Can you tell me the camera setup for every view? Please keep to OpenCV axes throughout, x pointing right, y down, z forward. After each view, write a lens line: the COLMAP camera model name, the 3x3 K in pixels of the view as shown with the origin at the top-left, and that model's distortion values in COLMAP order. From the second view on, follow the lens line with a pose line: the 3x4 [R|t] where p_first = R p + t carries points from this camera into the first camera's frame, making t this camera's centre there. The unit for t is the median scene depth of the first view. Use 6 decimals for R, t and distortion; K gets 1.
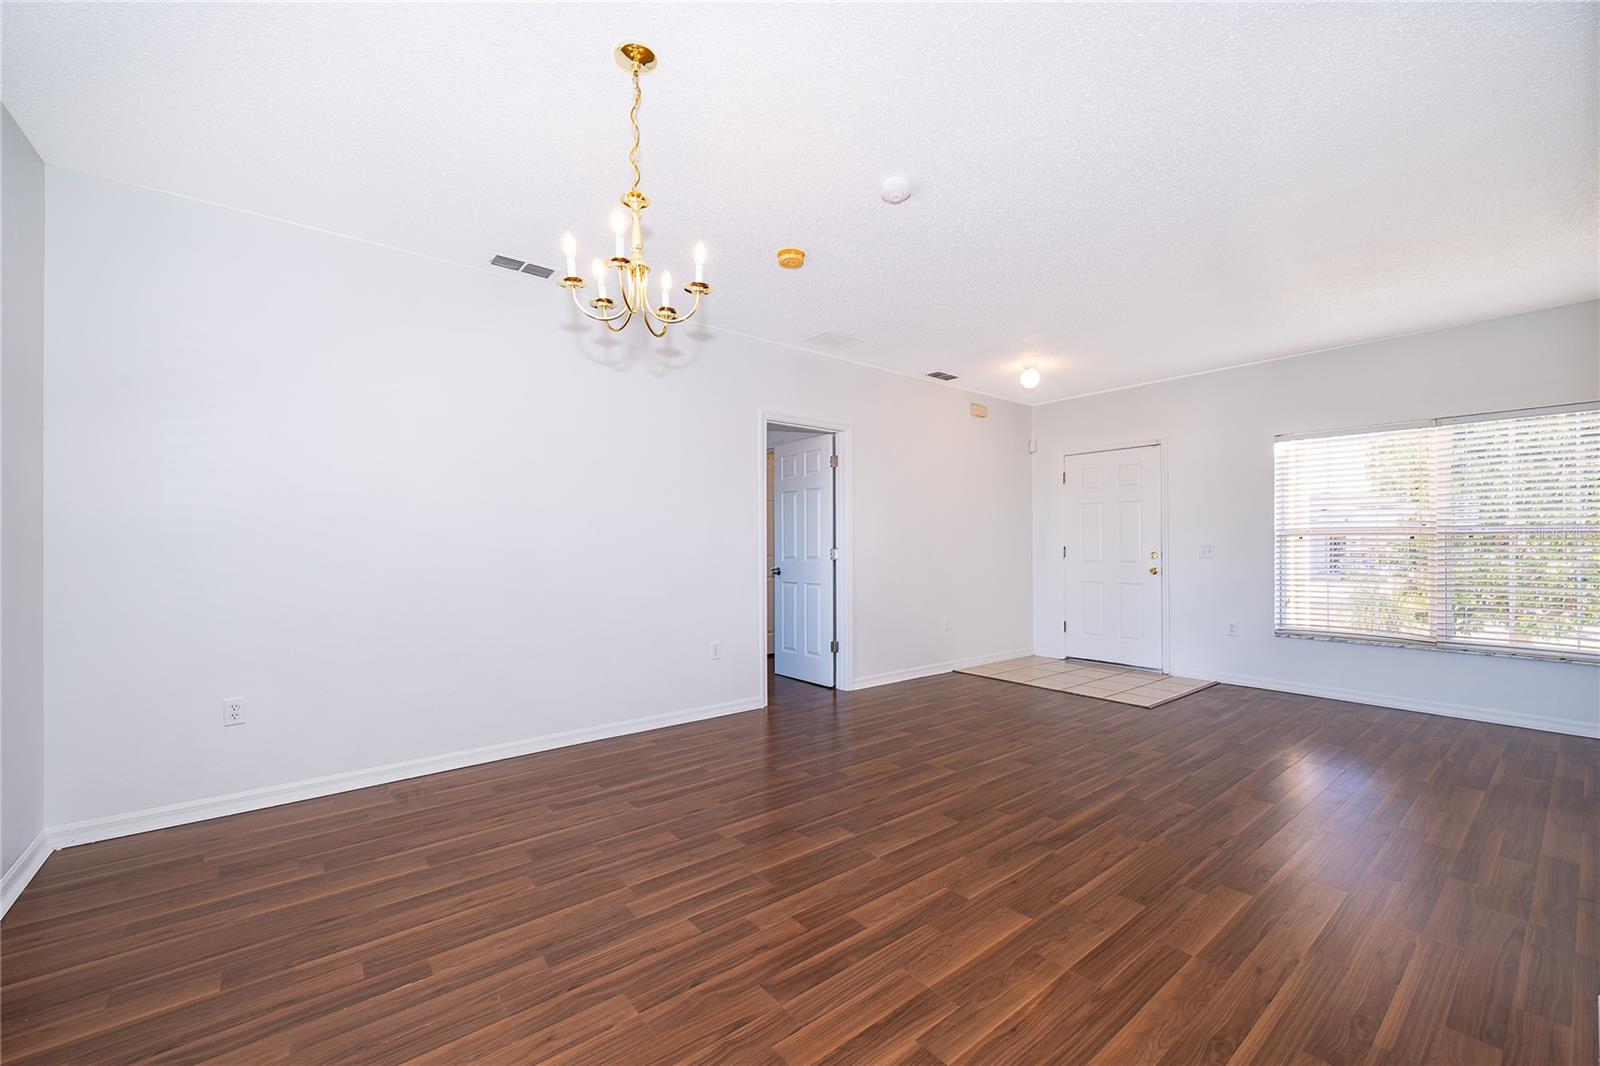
lens RADIAL K [[655.1, 0, 793.2], [0, 655.1, 513.0], [0, 0, 1]] dist [-0.007093, 0.000038]
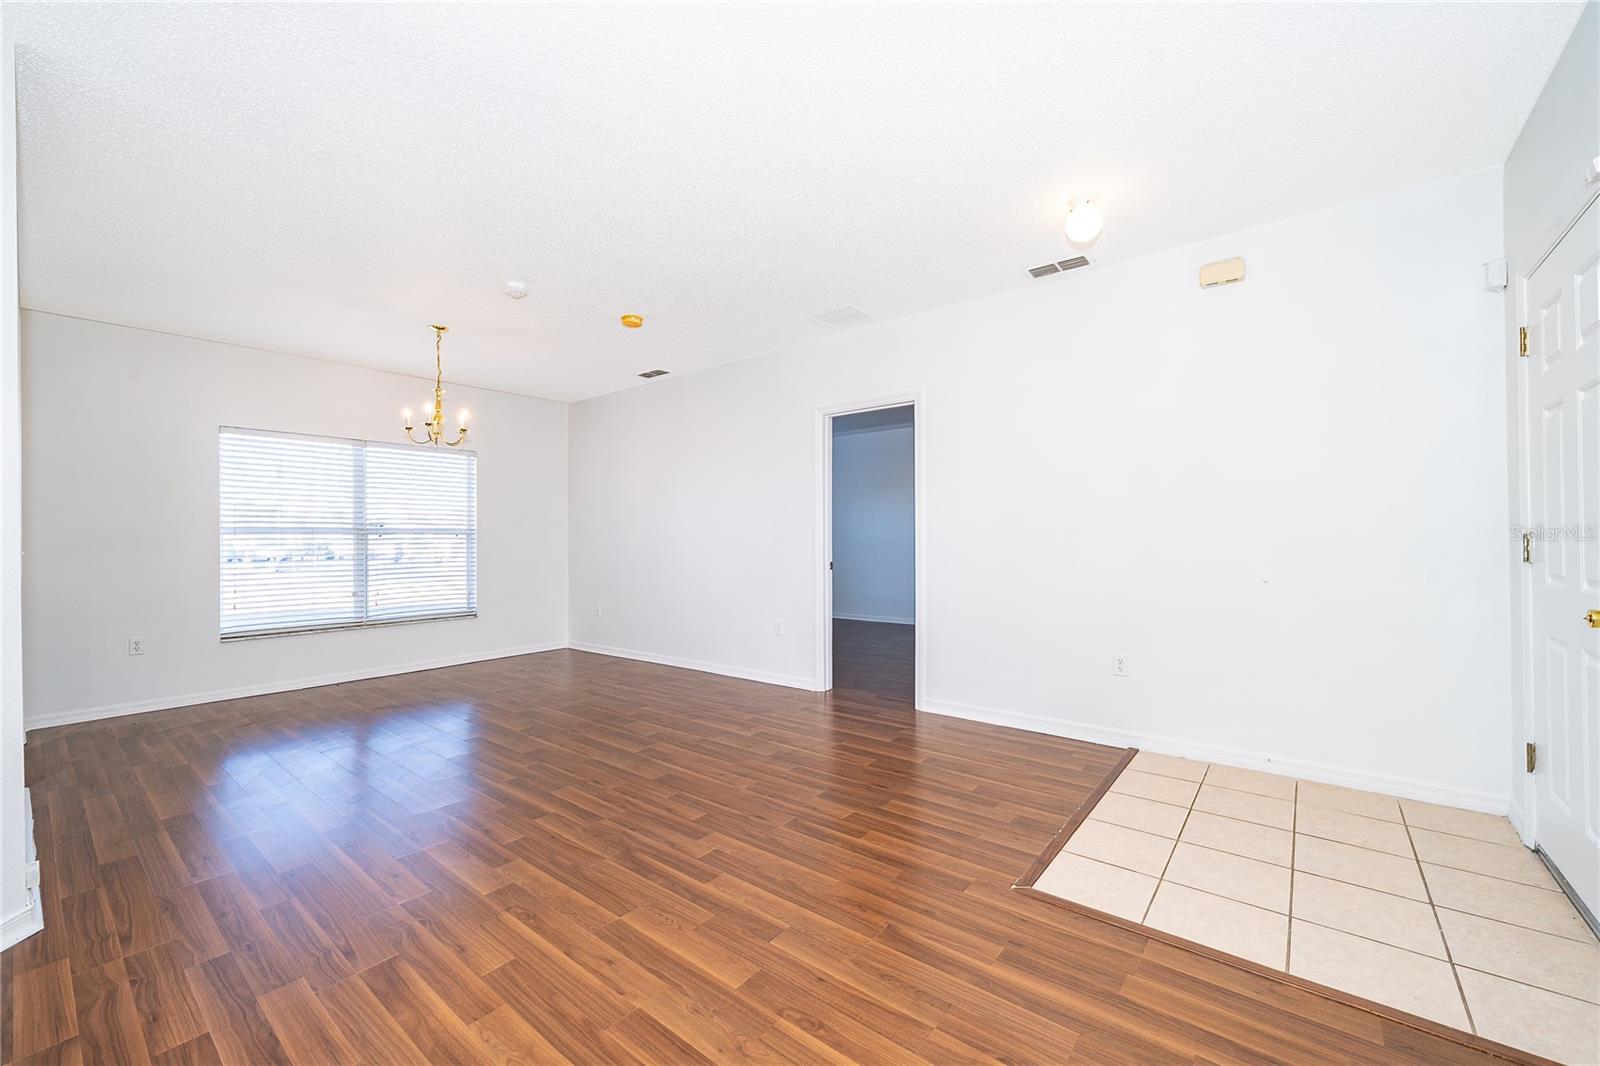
lens RADIAL K [[626.5, 0, 804.0], [0, 626.5, 537.2], [0, 0, 1]] dist [-0.003431, -0.000233]
pose [[0.220953, -0.003952, -0.975276, 1.256198], [0.057305, 0.998317, 0.008938, 0.044199], [0.973599, -0.057863, 0.220808, 1.010091]]
